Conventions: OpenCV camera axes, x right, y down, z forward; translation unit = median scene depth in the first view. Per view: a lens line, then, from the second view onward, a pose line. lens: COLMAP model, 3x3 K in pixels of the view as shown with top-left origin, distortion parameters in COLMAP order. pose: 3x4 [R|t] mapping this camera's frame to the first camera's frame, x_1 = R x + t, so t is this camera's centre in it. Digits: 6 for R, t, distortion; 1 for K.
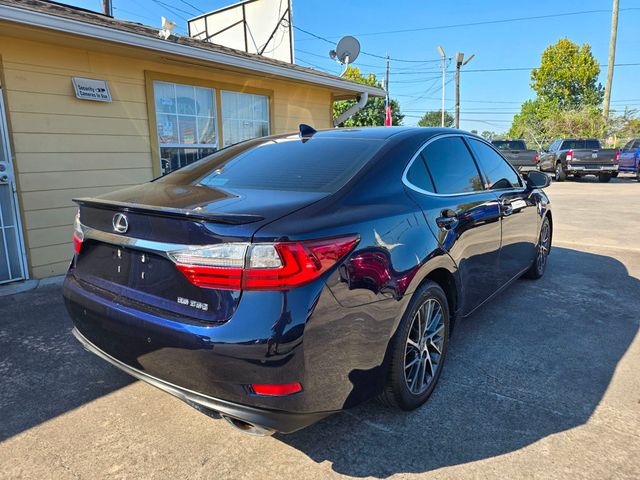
lens RADIAL K [[429.3, 0, 320.0], [0, 429.3, 240.0], [0, 0, 1]] dist [0.000991, 0.000866]
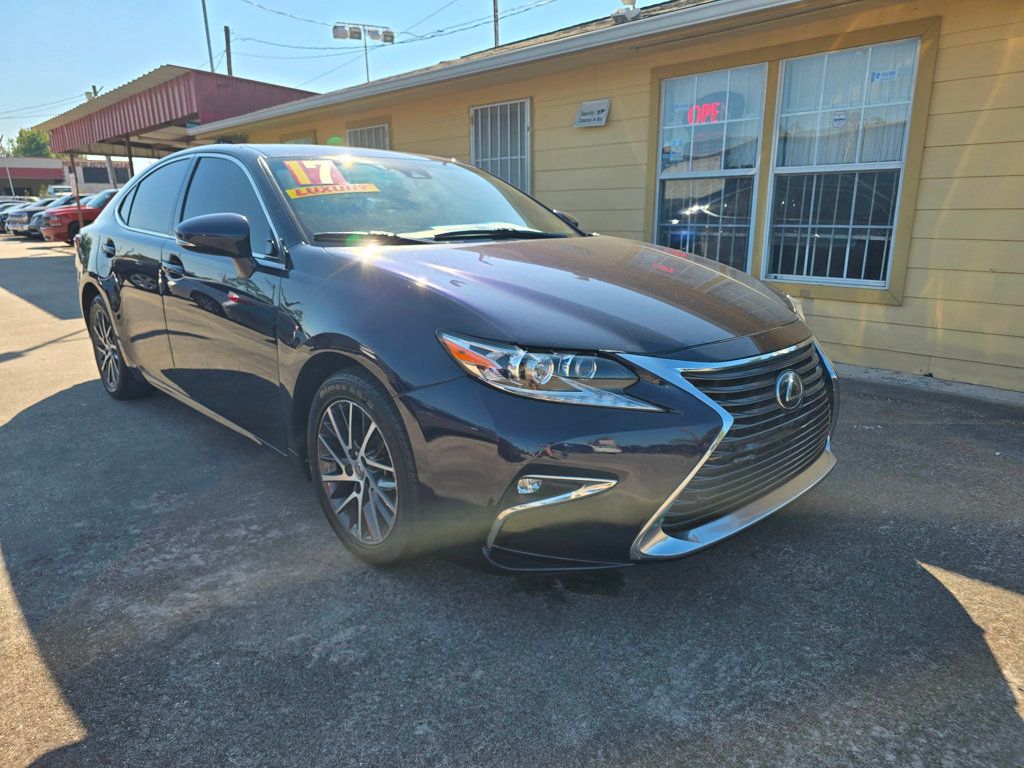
lens RADIAL K [[663.6, 0, 512.0], [0, 663.6, 384.0], [0, 0, 1]] dist [0.001717, 0.000376]
pose [[-0.131873, 0.266548, -0.954757, 1.082512], [-0.182091, 0.940265, 0.287653, -0.235856], [0.974398, 0.211786, -0.075460, 1.282625]]
